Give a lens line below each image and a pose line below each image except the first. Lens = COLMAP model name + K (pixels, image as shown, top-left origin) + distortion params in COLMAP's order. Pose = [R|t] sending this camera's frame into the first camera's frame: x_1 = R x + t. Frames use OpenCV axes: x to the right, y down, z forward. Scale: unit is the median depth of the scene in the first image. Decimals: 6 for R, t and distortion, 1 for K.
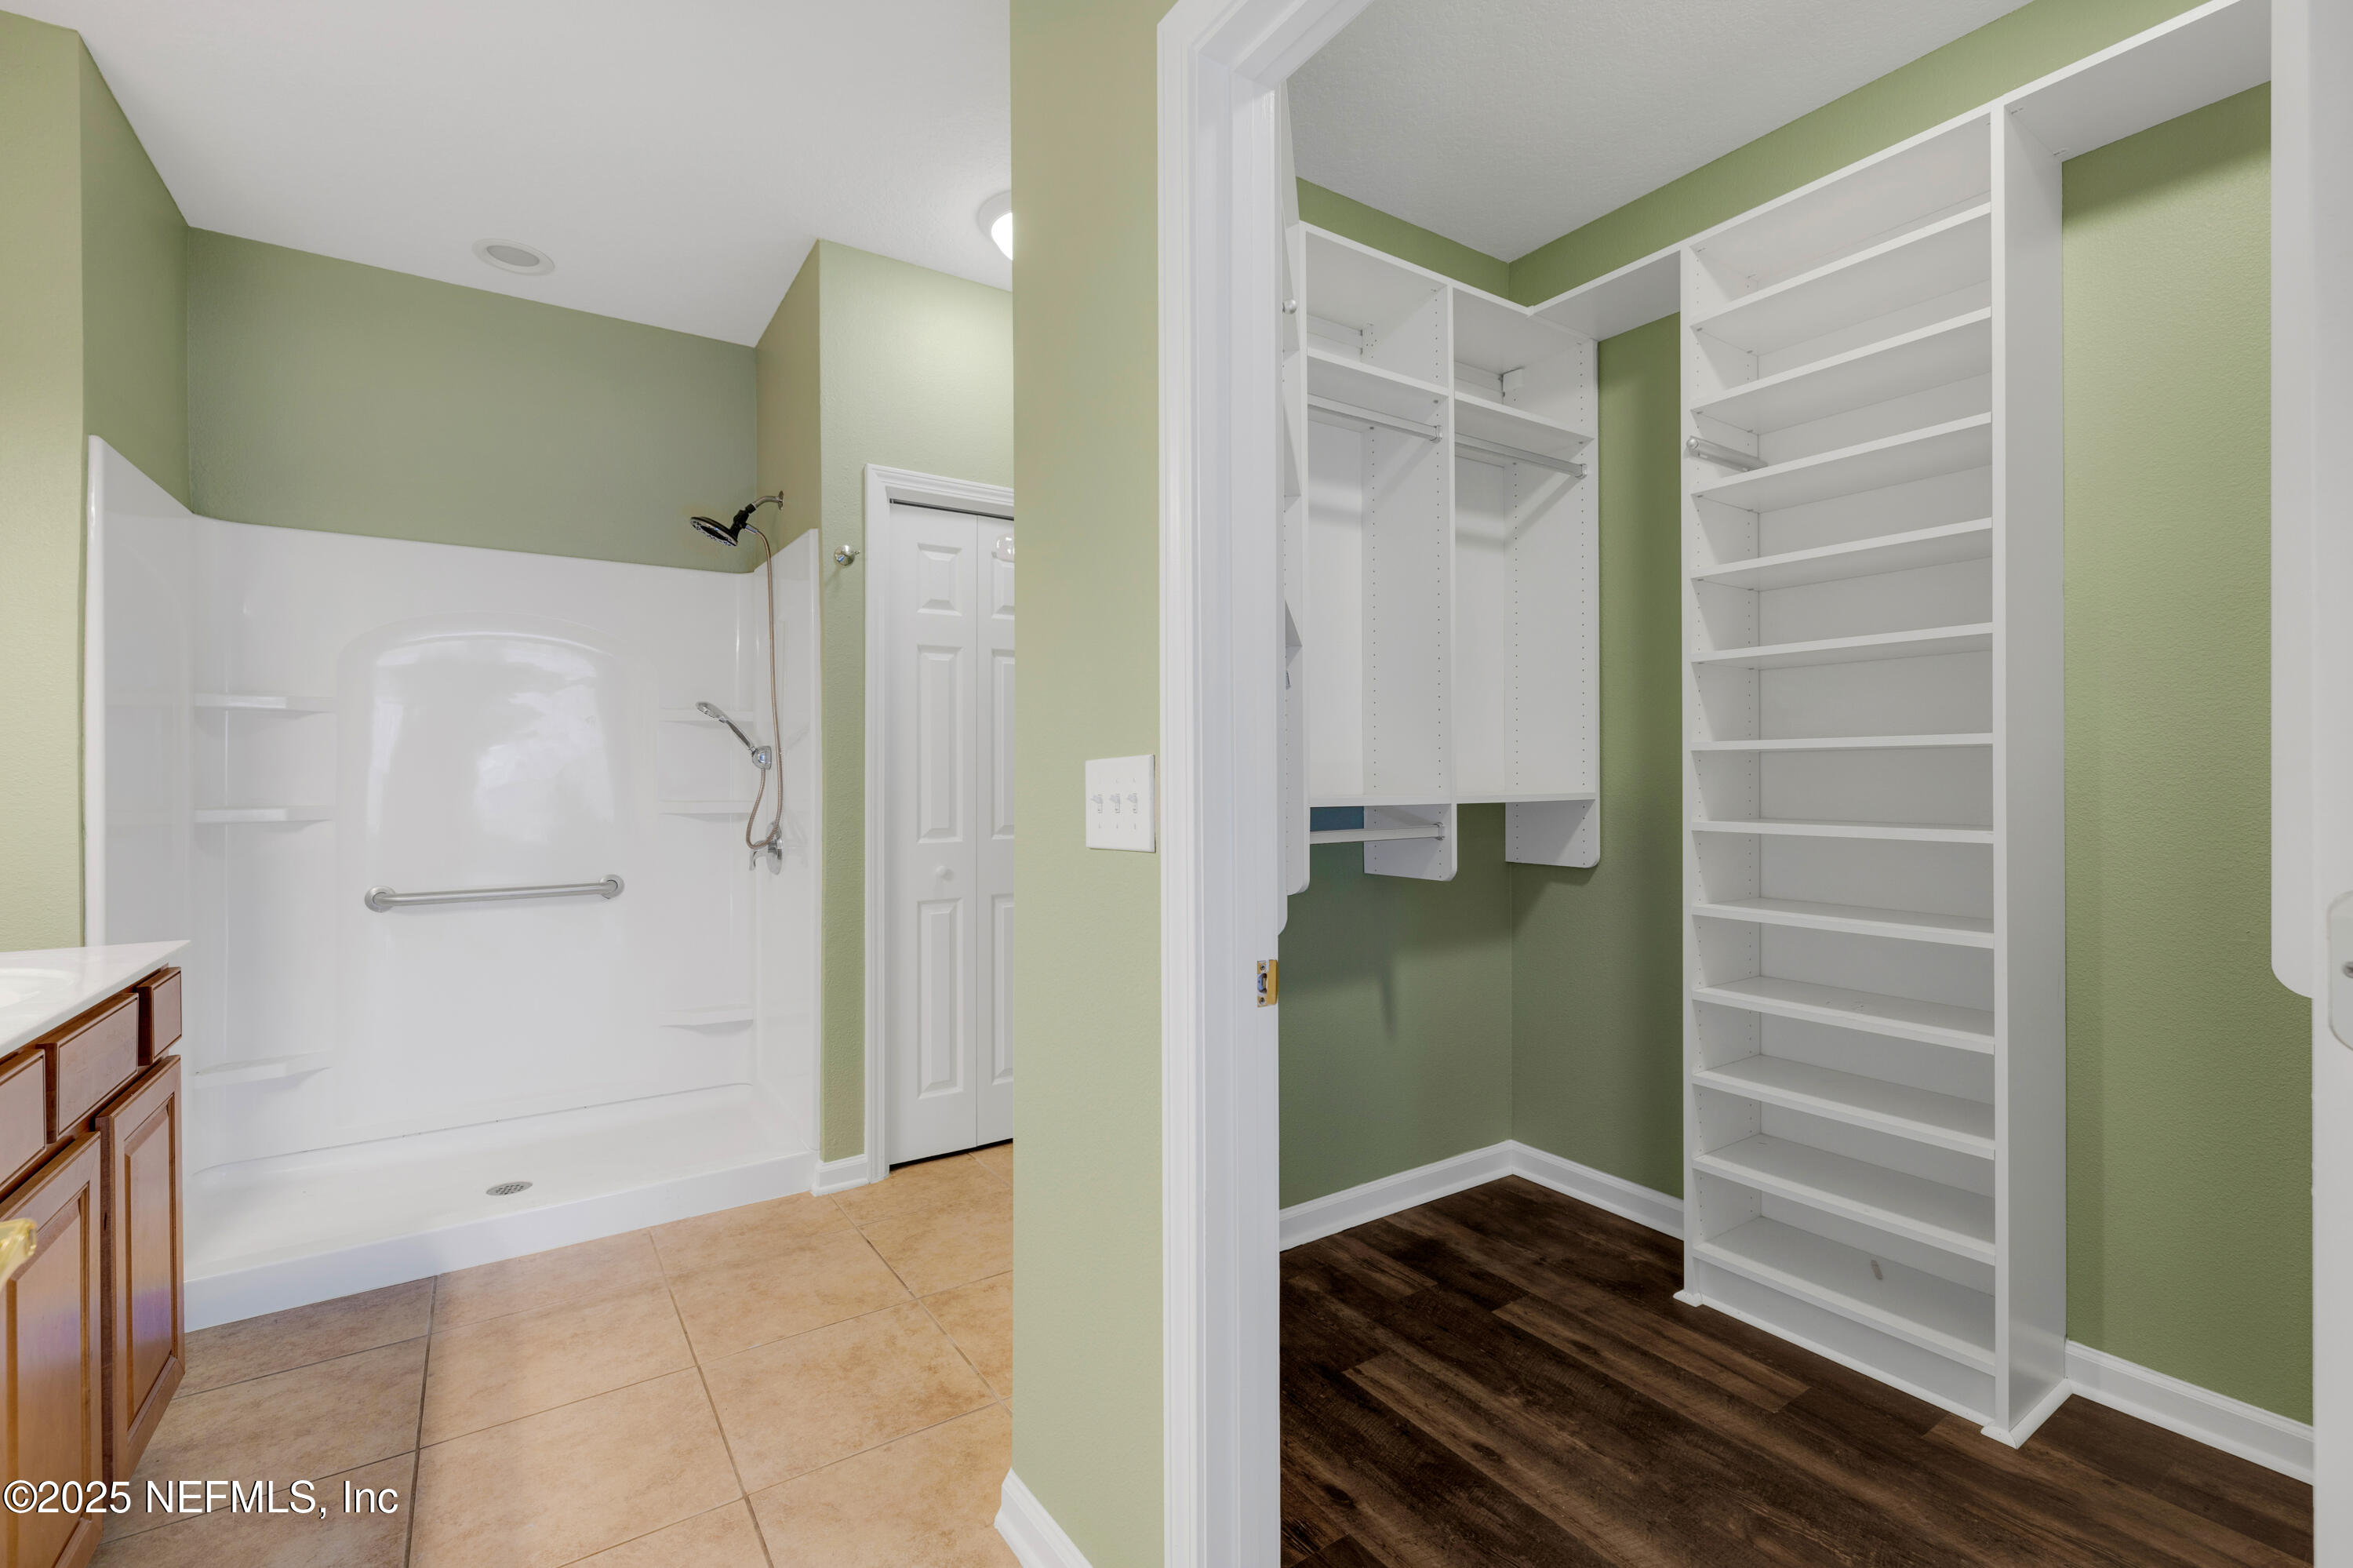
lens RADIAL K [[1012.7, 0, 1178.6], [0, 1012.7, 770.4], [0, 0, 1]] dist [0.002150, -0.000405]
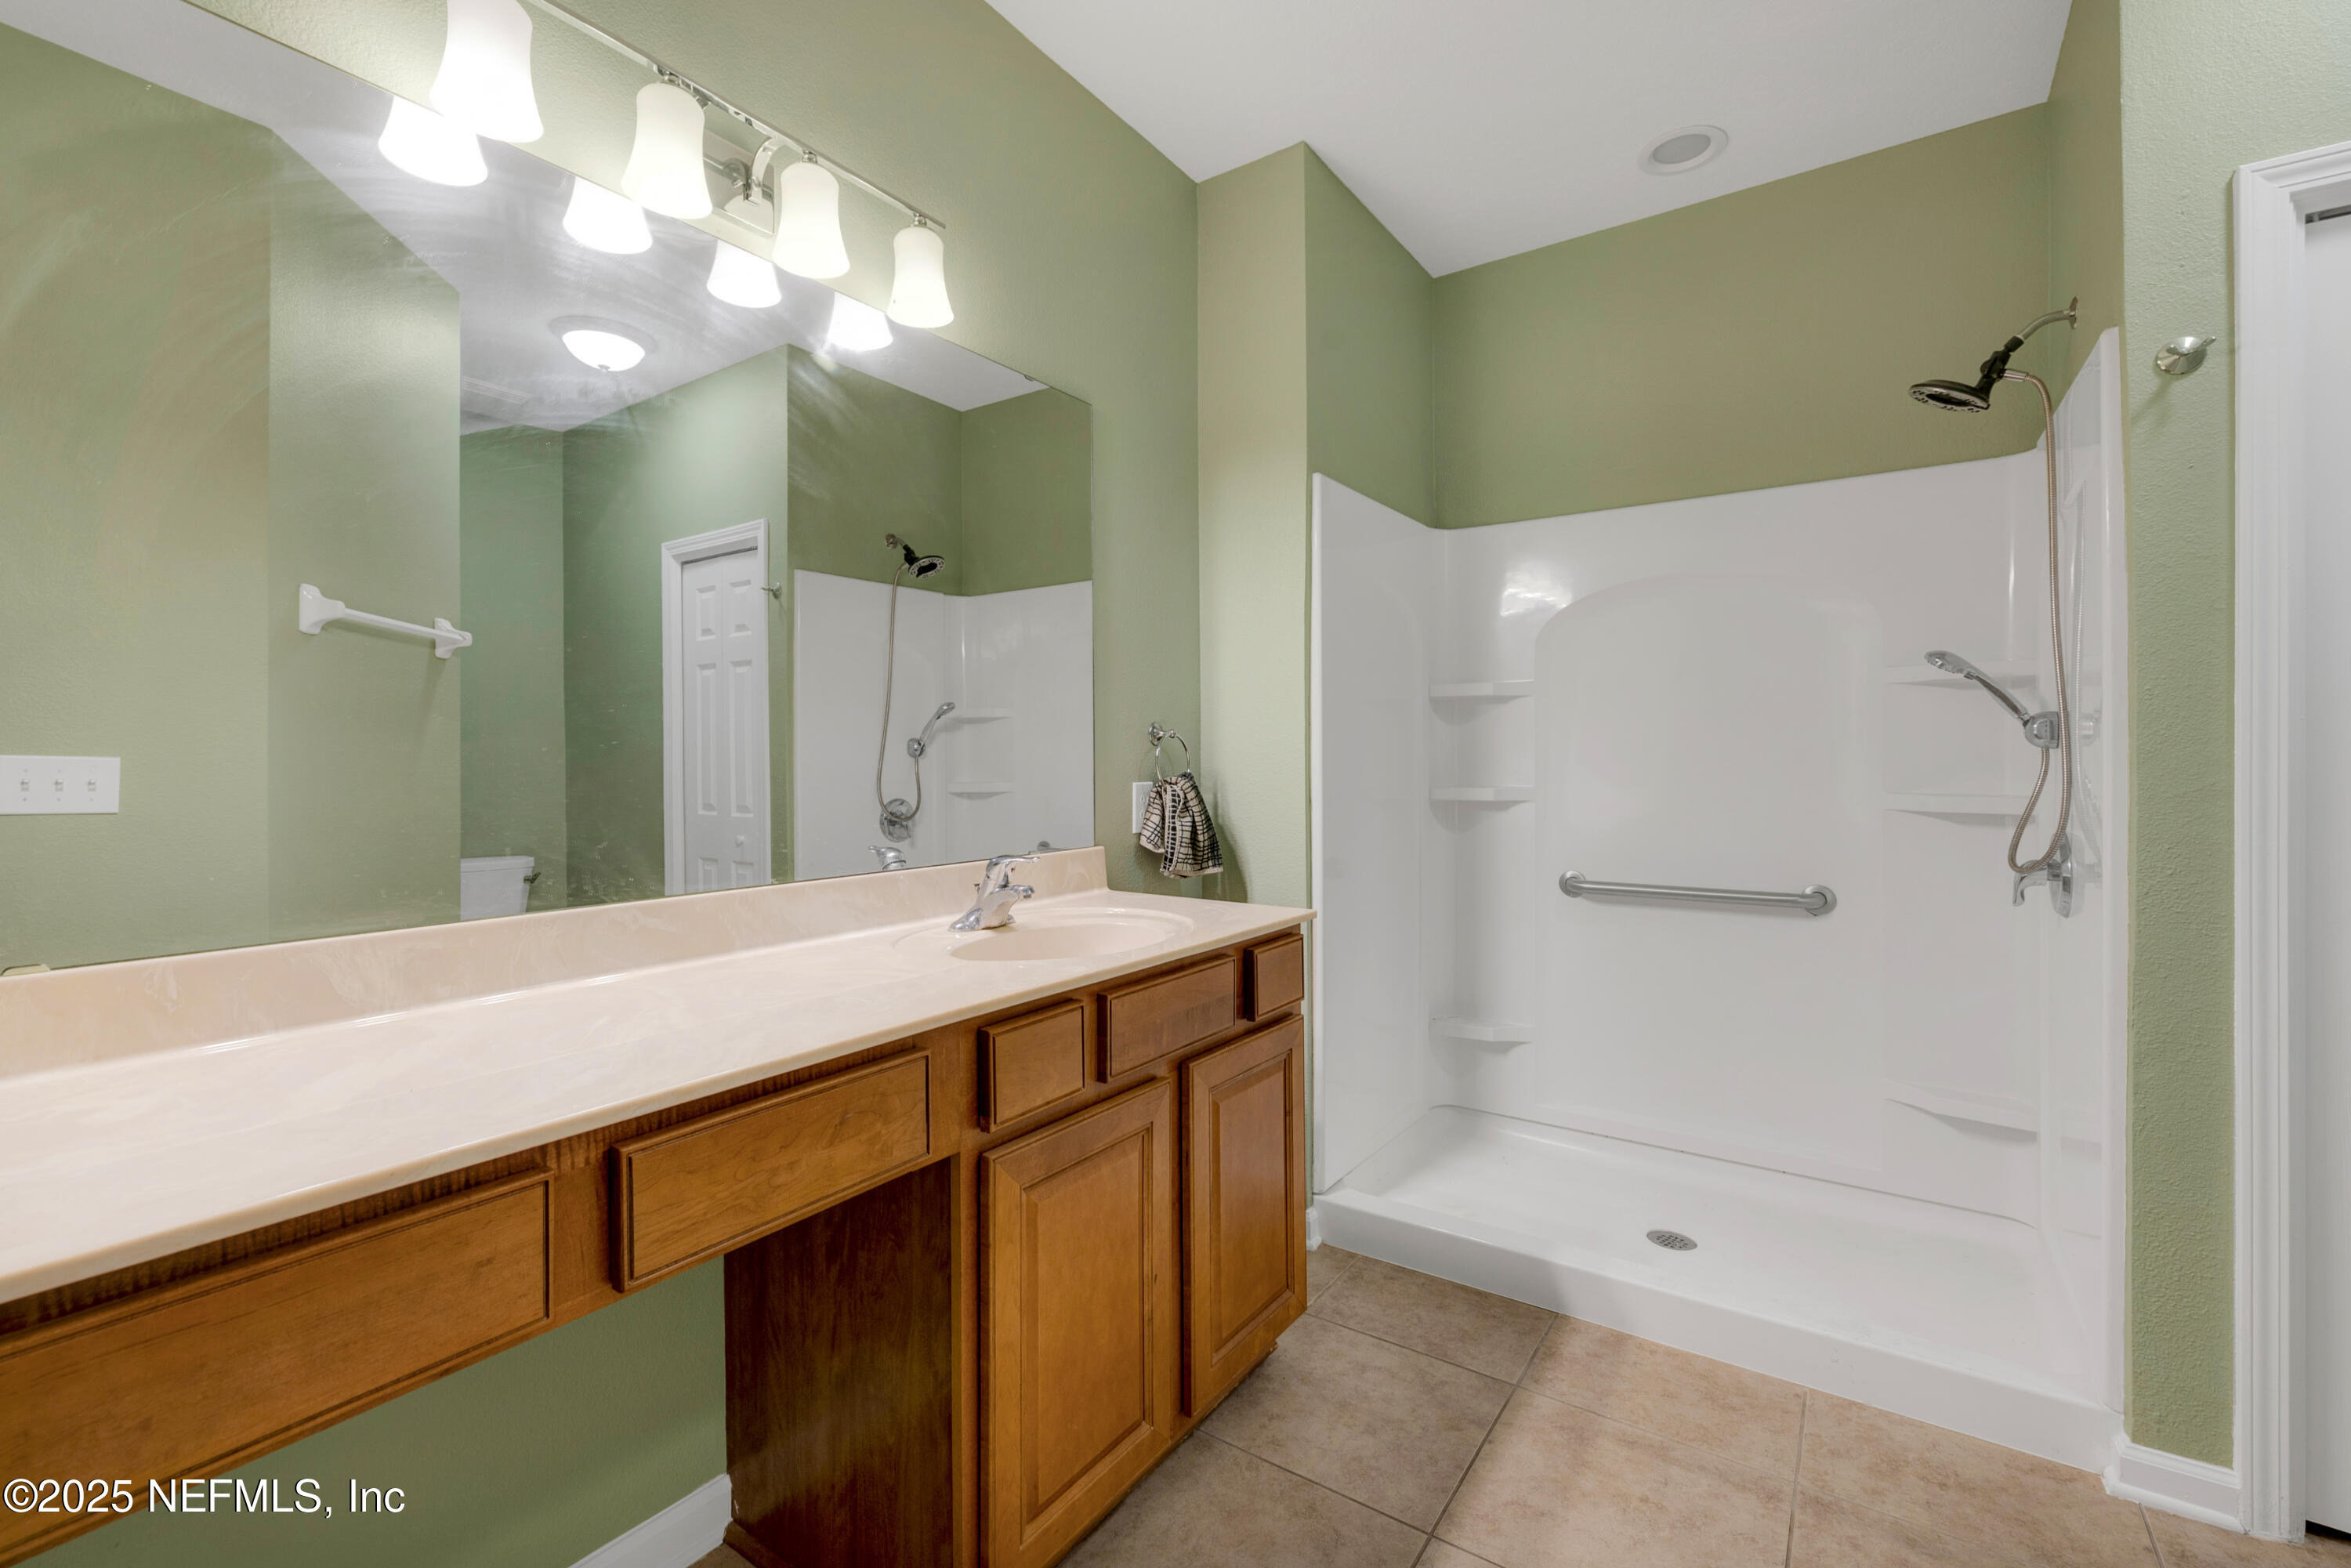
lens RADIAL K [[1011.8, 0, 1170.0], [0, 1011.8, 758.9], [0, 0, 1]] dist [0.002150, -0.000405]
pose [[0.358161, 0.000949, -0.933659, -0.013880], [0.003981, 0.999989, 0.002543, 0.001869], [0.933651, -0.004628, 0.358153, 0.298589]]
